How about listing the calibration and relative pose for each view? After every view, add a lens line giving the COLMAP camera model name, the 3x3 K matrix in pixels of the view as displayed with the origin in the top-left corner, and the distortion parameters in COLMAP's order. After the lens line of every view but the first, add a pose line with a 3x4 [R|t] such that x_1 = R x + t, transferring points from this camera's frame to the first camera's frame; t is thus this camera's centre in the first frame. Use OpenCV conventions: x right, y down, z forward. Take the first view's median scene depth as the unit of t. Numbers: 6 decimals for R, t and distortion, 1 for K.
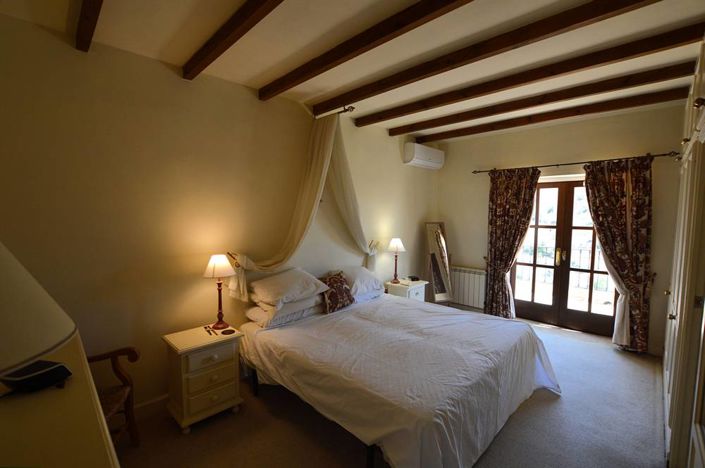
lens RADIAL K [[312.7, 0, 354.6], [0, 312.7, 236.0], [0, 0, 1]] dist [-0.026261, 0.000340]
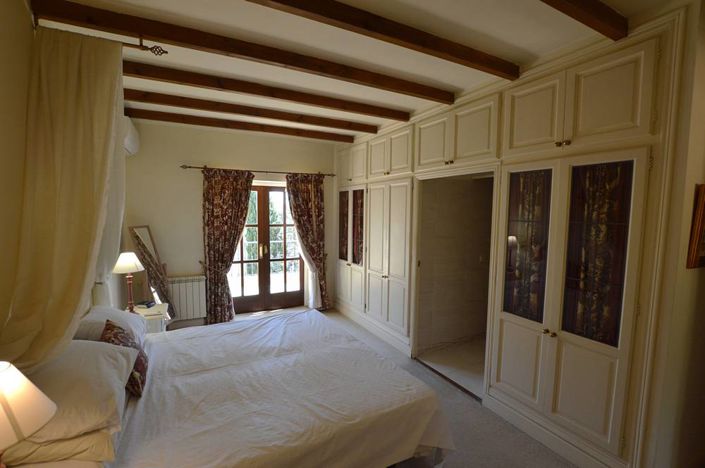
lens RADIAL K [[312.7, 0, 353.0], [0, 312.7, 236.3], [0, 0, 1]] dist [-0.026261, 0.000340]
pose [[0.320058, -0.075164, 0.944412, -0.383878], [0.060624, 0.996430, 0.058759, -0.042352], [-0.945456, 0.038448, 0.323472, 0.355606]]
